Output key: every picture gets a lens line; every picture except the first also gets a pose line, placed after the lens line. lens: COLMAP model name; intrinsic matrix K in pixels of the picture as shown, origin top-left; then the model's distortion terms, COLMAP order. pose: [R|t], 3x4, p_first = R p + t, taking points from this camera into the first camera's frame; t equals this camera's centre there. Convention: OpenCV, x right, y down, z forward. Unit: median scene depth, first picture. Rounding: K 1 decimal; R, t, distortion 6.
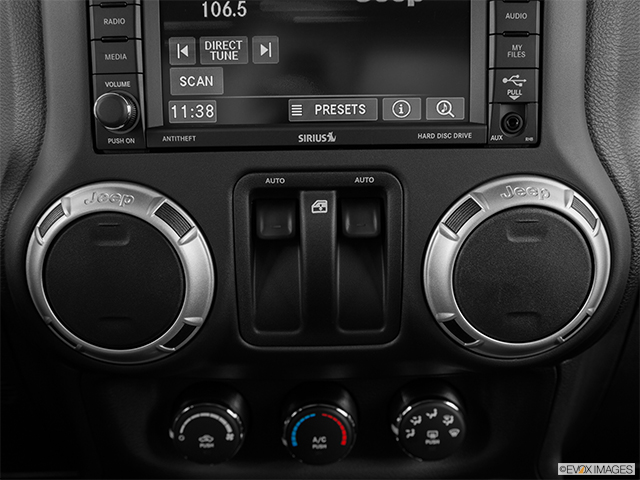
lens RADIAL K [[697.0, 0, 321.7], [0, 697.0, 236.6], [0, 0, 1]] dist [-0.025180, 0.000000]
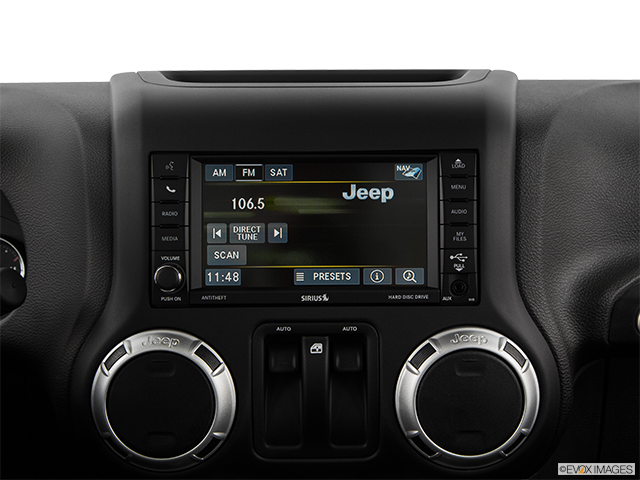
lens RADIAL K [[1074.5, 0, 313.1], [0, 1074.5, 237.7], [0, 0, 1]] dist [0.072569, 0.000000]
pose [[0.999945, 0.006266, -0.008379, 0.006606], [-0.007320, 0.991185, -0.132282, 0.019801], [0.007476, 0.132336, 0.991177, -1.082558]]
